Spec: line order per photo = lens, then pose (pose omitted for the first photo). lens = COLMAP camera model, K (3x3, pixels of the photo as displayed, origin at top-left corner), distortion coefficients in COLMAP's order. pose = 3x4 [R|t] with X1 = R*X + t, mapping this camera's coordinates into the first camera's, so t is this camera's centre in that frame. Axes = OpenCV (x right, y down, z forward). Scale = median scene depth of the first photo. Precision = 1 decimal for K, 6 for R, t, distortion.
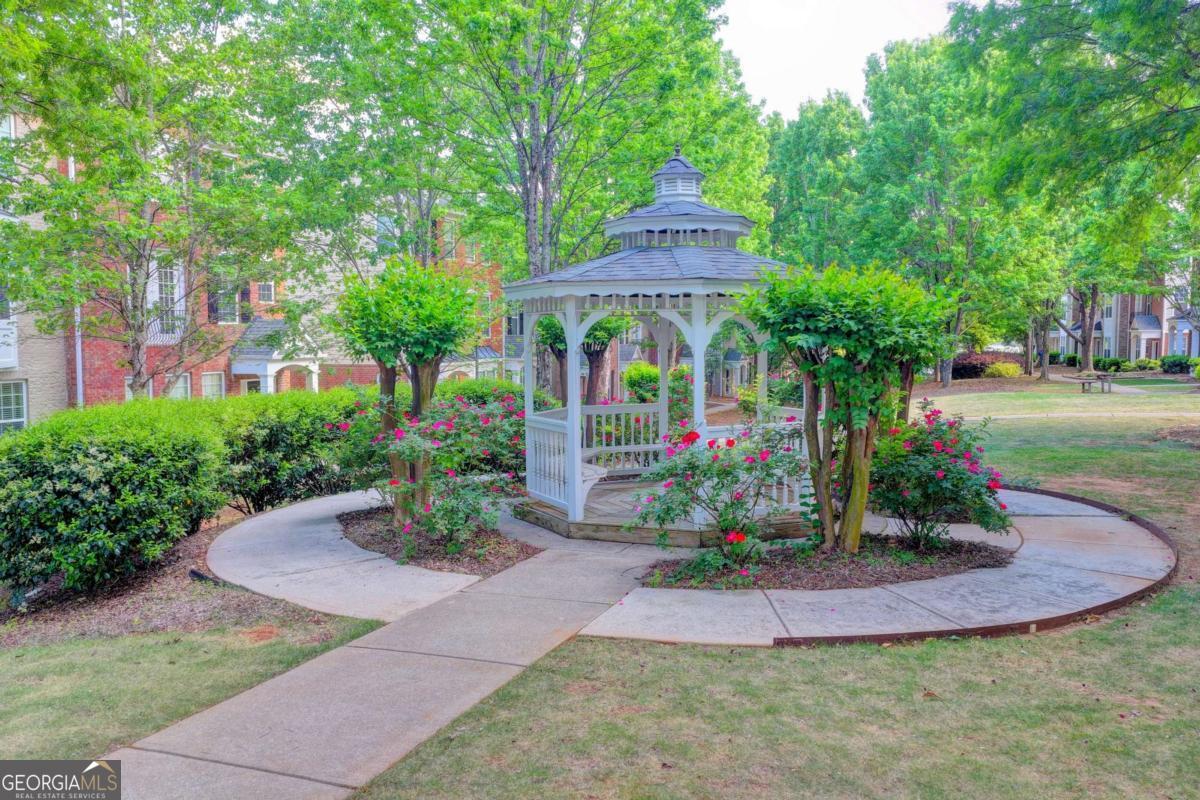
lens RADIAL K [[997.7, 0, 603.6], [0, 997.7, 395.9], [0, 0, 1]] dist [-0.022535, 0.047688]
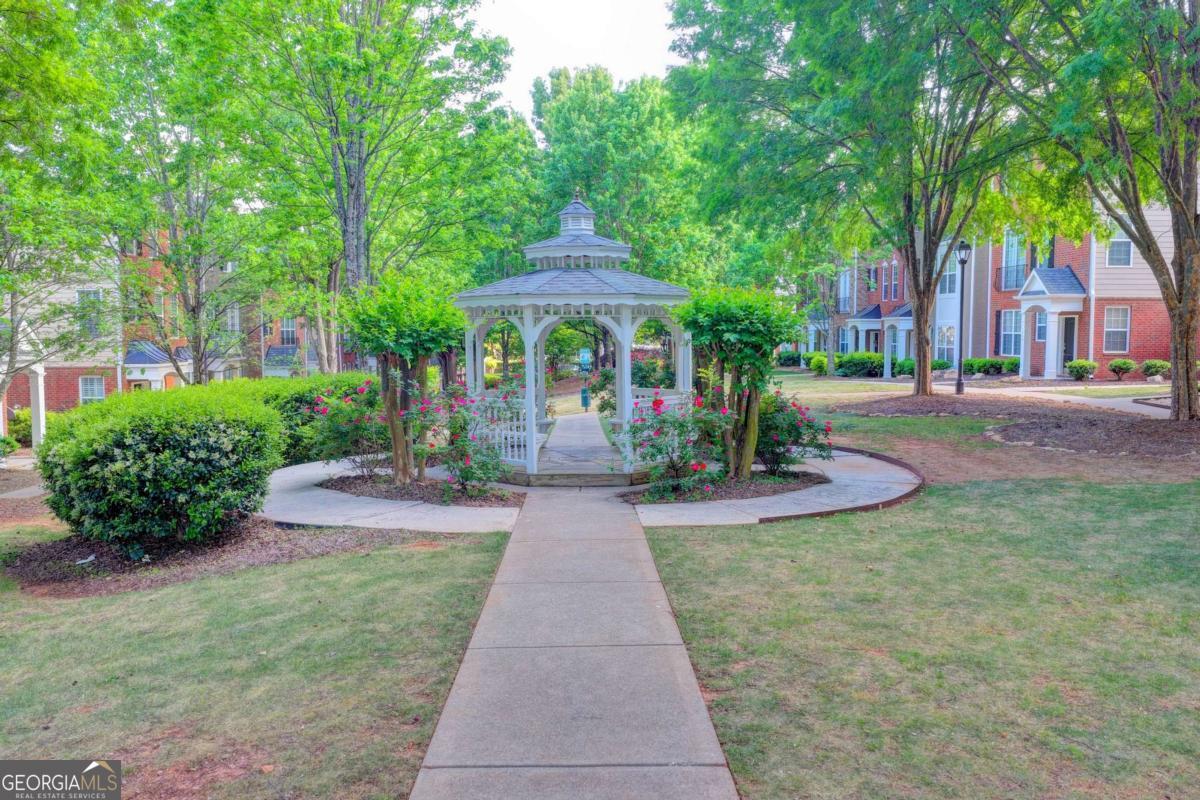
lens RADIAL K [[996.4, 0, 596.1], [0, 996.4, 403.5], [0, 0, 1]] dist [-0.017832, 0.033274]
pose [[0.935078, -0.026464, 0.353452, -0.424959], [0.023951, 0.999647, 0.011484, 0.018822], [-0.353631, -0.002273, 0.935382, -0.284418]]
